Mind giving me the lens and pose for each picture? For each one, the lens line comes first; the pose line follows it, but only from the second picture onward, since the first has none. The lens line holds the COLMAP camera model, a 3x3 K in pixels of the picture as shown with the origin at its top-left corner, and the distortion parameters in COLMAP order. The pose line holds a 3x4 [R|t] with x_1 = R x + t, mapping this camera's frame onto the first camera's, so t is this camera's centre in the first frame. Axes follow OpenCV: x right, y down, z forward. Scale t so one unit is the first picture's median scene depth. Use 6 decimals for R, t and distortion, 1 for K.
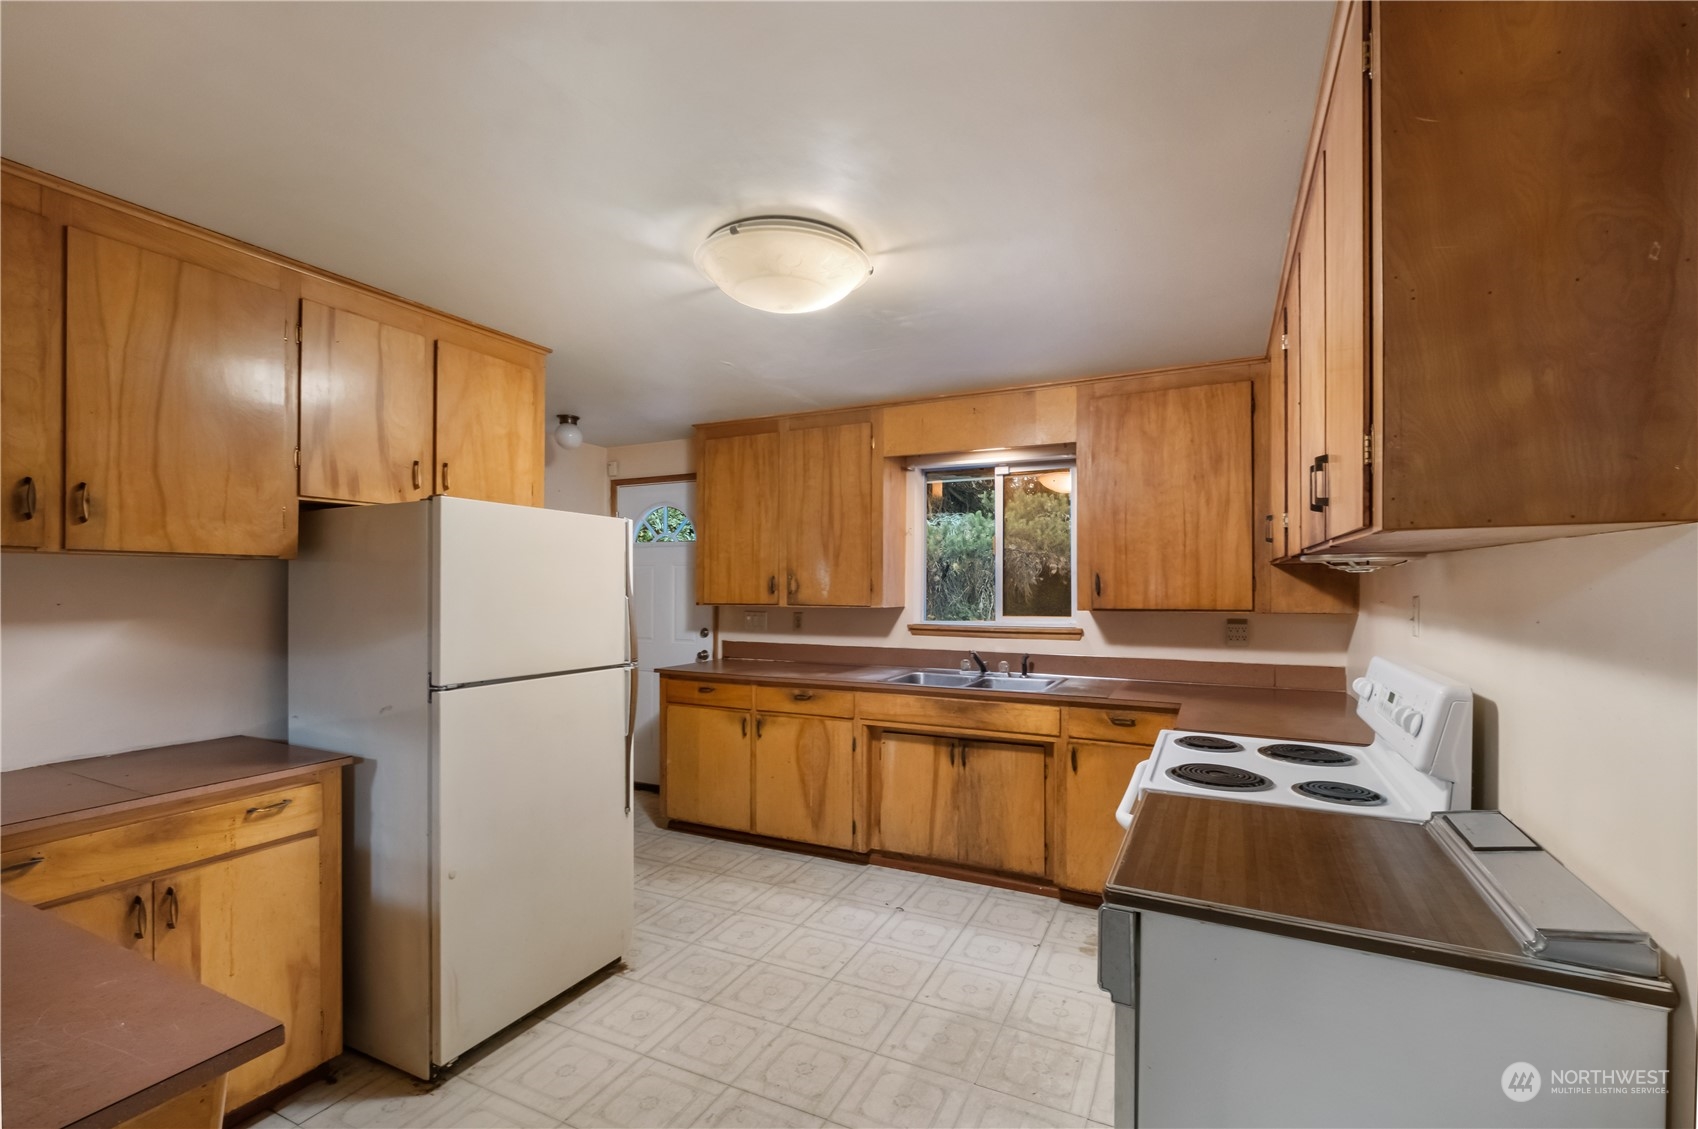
lens RADIAL K [[749.1, 0, 849.3], [0, 749.1, 589.3], [0, 0, 1]] dist [-0.000161, -0.000001]
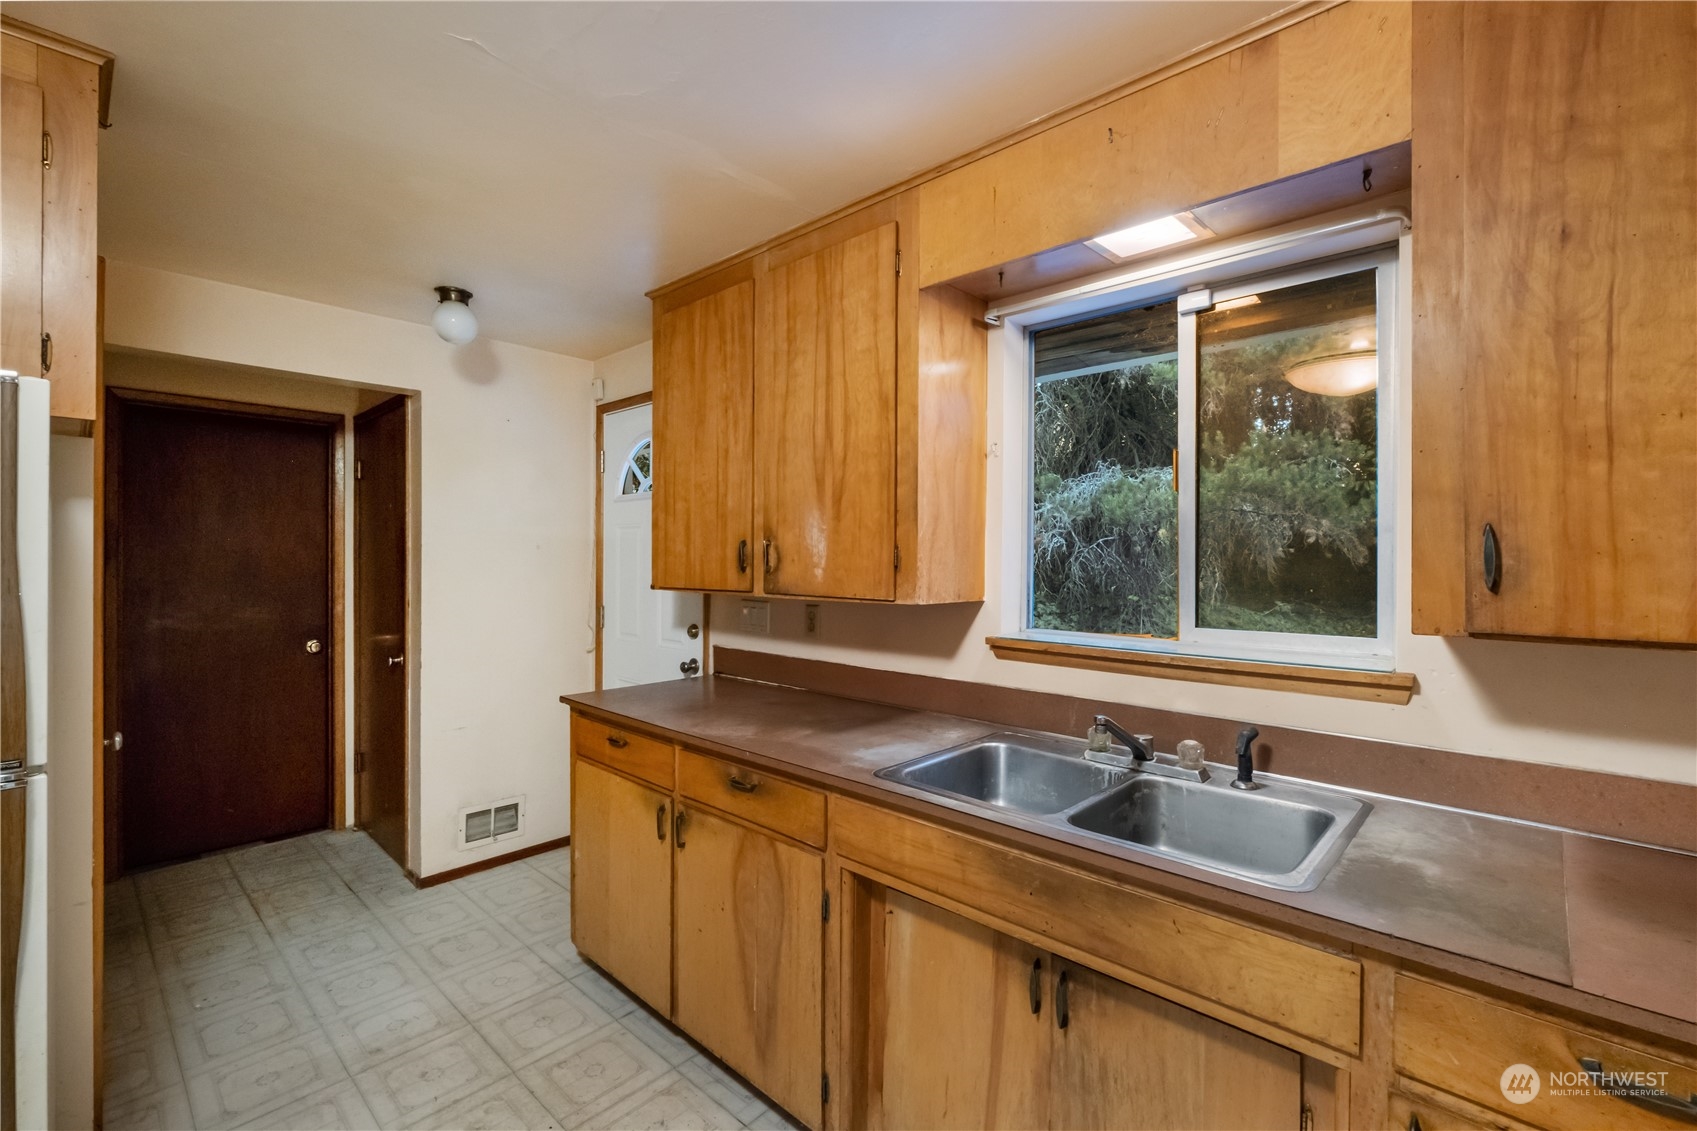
lens RADIAL K [[736.3, 0, 847.0], [0, 736.3, 560.5], [0, 0, 1]] dist [0.000182, -0.000110]
pose [[0.957699, 0.004877, -0.287730, 0.133937], [-0.005232, 0.999986, -0.000465, -0.003265], [0.287724, 0.001951, 0.957711, 0.525228]]
